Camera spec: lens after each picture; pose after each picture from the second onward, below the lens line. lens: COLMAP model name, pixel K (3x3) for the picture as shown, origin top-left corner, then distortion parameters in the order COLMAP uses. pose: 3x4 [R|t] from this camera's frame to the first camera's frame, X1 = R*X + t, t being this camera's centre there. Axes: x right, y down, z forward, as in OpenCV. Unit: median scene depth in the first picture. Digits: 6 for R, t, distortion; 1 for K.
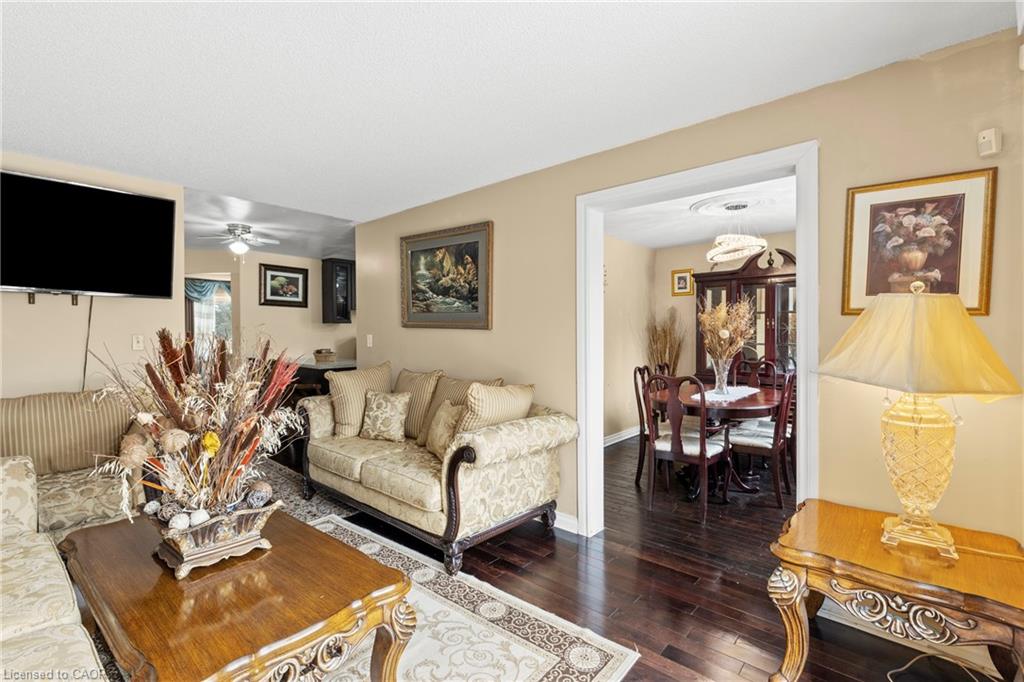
lens RADIAL K [[468.1, 0, 510.5], [0, 468.1, 333.2], [0, 0, 1]] dist [0.001879, 0.000076]
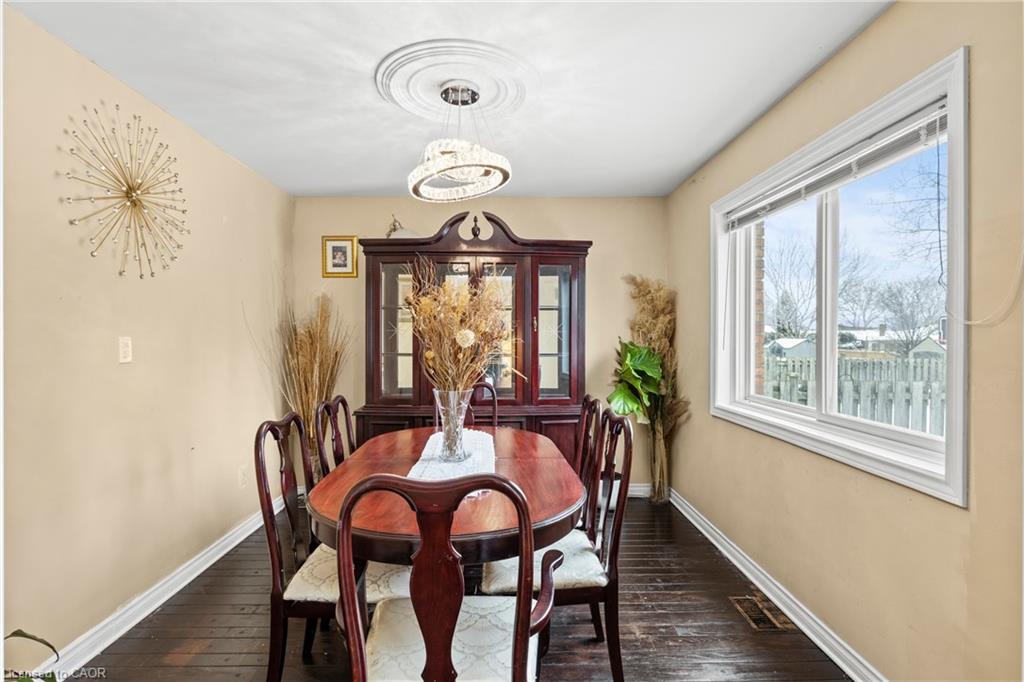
lens RADIAL K [[505.2, 0, 508.9], [0, 505.2, 337.4], [0, 0, 1]] dist [0.002600, 0.000275]
pose [[0.748728, -0.000438, 0.662877, 0.096650], [0.004550, 0.999980, -0.004478, 0.002549], [-0.662862, 0.006368, 0.748715, 0.369709]]
